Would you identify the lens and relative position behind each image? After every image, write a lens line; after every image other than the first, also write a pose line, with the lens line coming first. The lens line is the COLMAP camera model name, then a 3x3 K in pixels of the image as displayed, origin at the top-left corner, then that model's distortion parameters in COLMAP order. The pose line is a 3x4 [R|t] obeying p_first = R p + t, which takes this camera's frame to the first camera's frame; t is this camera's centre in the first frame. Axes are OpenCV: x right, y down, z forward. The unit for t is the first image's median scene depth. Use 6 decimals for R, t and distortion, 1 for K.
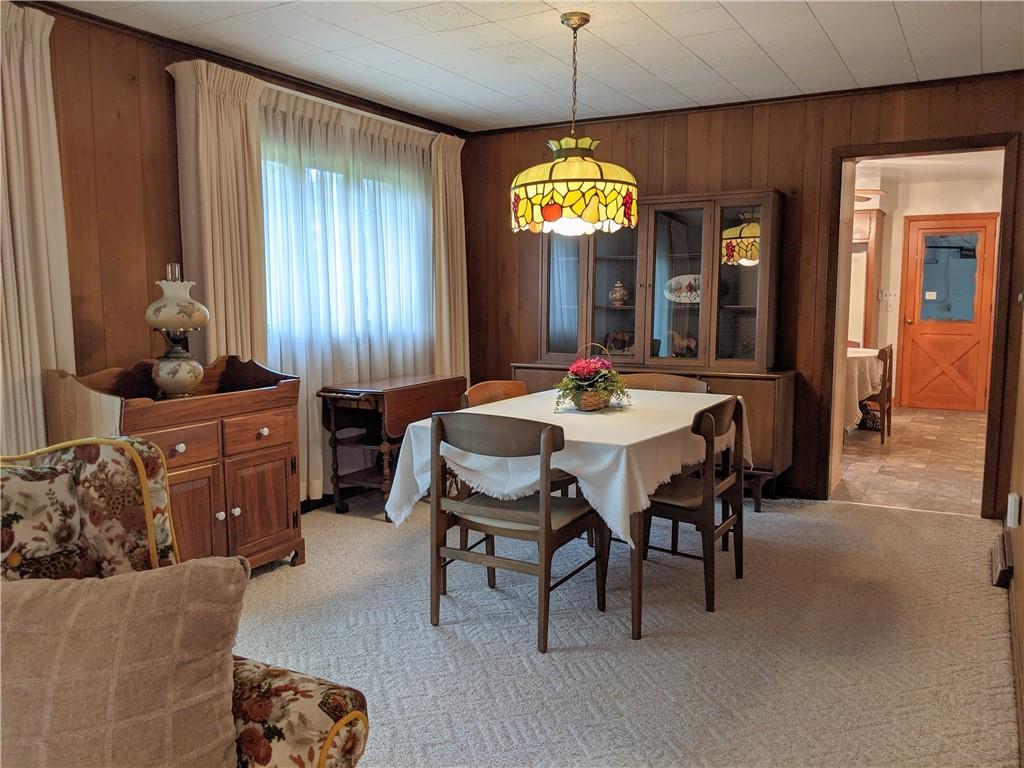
lens RADIAL K [[814.4, 0, 516.9], [0, 814.4, 384.8], [0, 0, 1]] dist [0.030685, -0.071151]
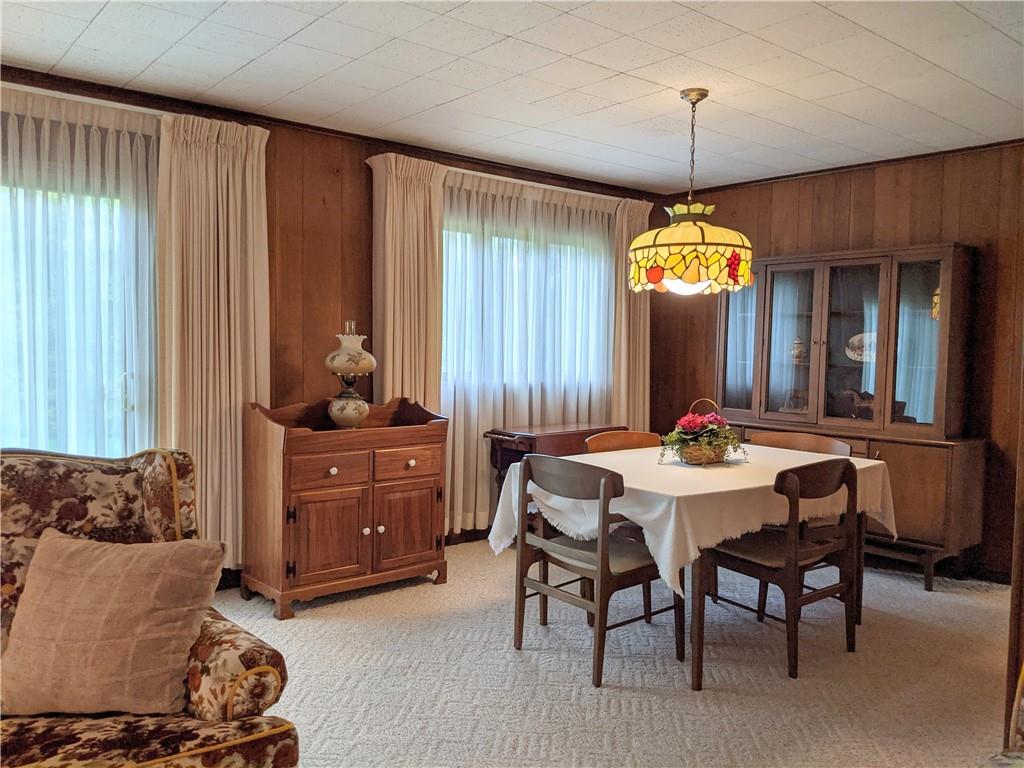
lens RADIAL K [[814.4, 0, 521.3], [0, 814.4, 382.2], [0, 0, 1]] dist [0.030685, -0.071151]
pose [[0.937281, 0.032395, -0.347066, 0.253697], [-0.055147, 0.996913, -0.055878, -0.001891], [0.344185, 0.071513, 0.936175, -0.049222]]
